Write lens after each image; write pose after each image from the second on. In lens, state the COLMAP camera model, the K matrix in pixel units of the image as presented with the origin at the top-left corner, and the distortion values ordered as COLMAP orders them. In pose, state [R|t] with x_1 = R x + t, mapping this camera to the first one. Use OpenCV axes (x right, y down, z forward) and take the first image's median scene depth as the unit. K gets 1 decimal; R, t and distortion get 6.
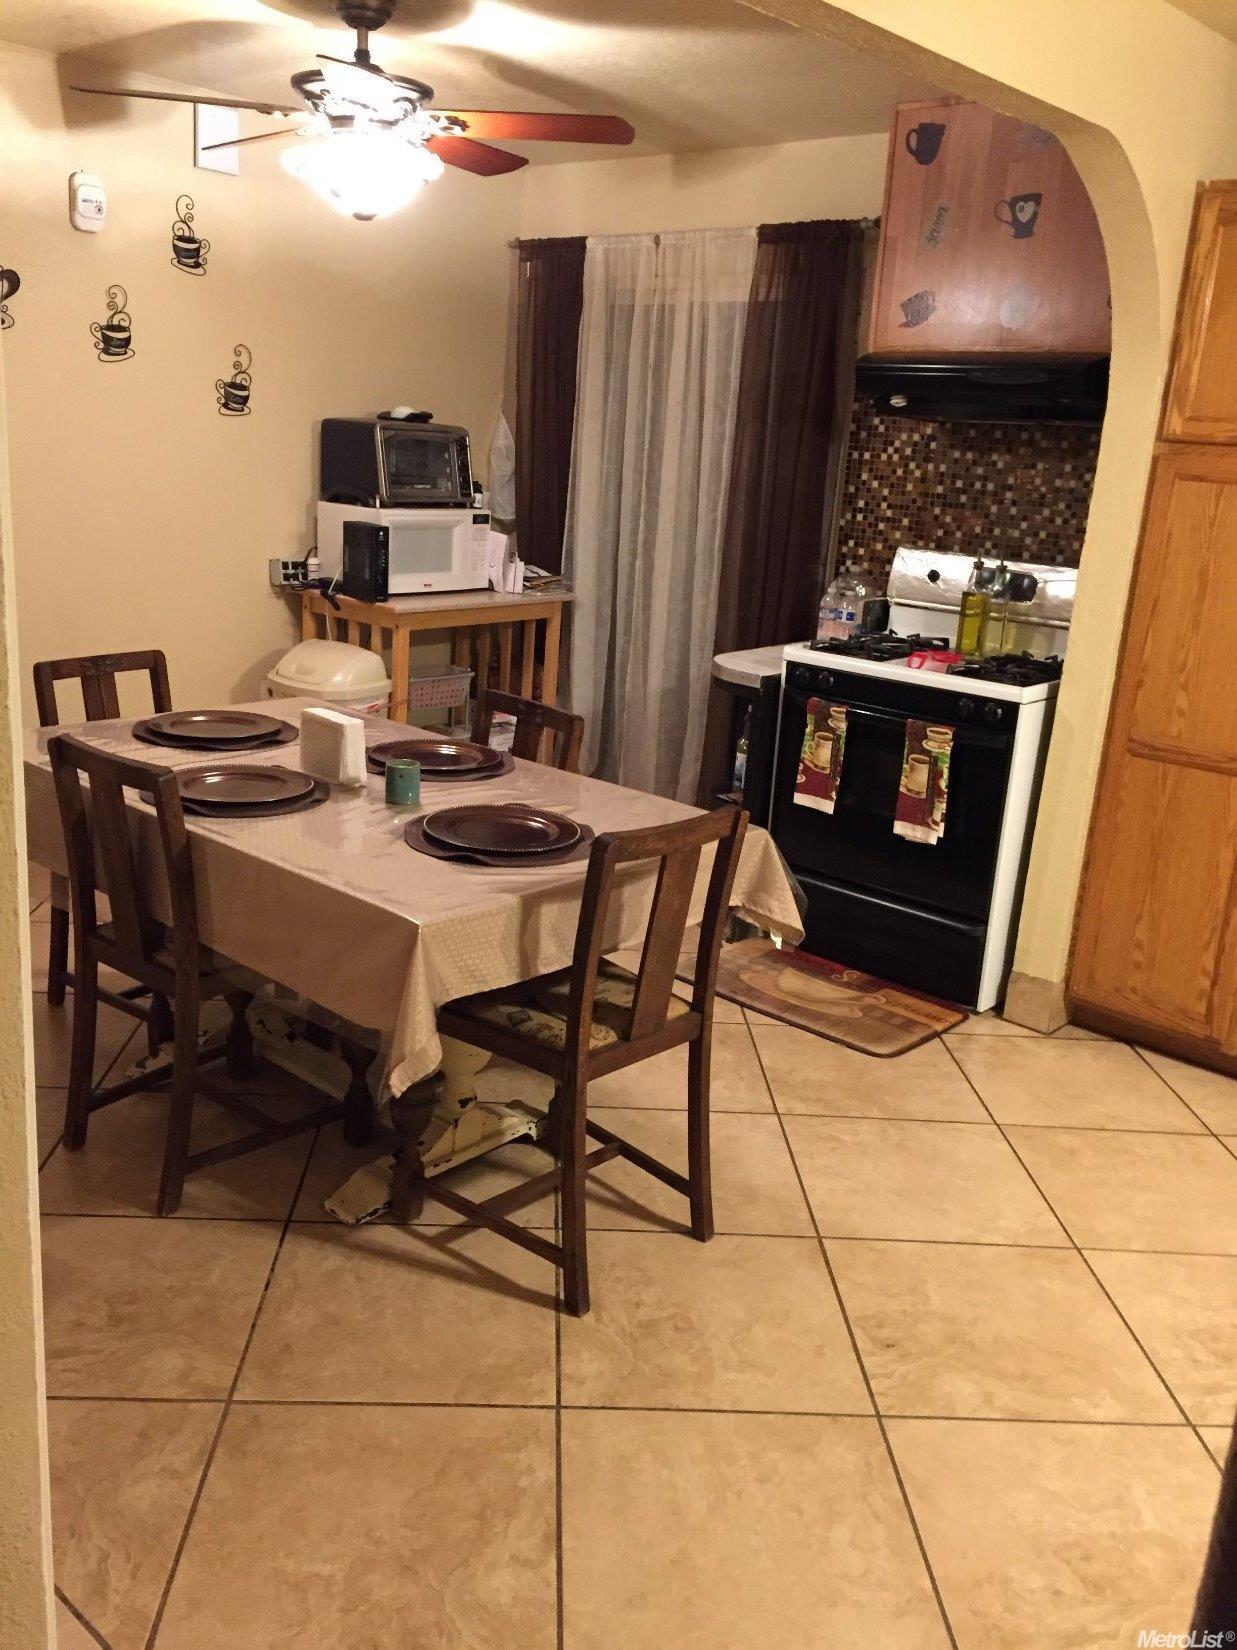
lens RADIAL K [[1428.6, 0, 614.5], [0, 1428.6, 826.5], [0, 0, 1]] dist [0.066504, -0.059182]
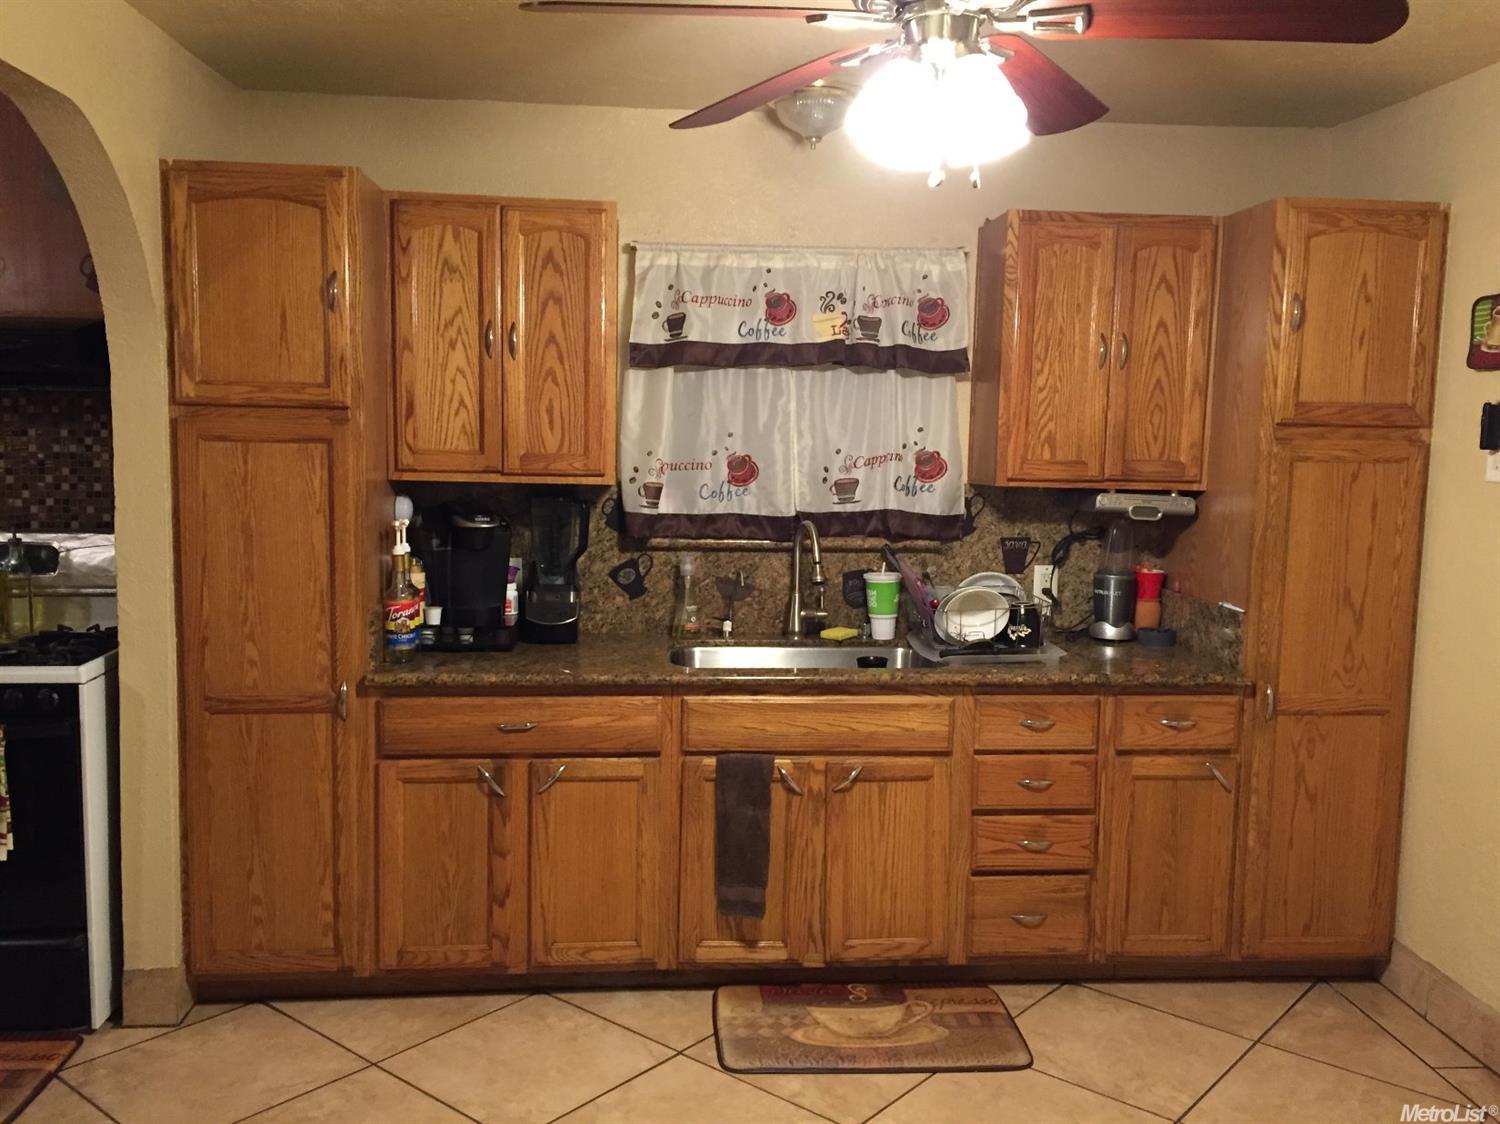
lens RADIAL K [[1298.7, 0, 750.4], [0, 1298.7, 569.2], [0, 0, 1]] dist [0.066504, -0.059182]
pose [[0.681495, -0.132405, 0.719746, -0.021027], [0.223675, 0.974119, -0.032588, -0.032253], [-0.696803, 0.183198, 0.693472, 0.098100]]
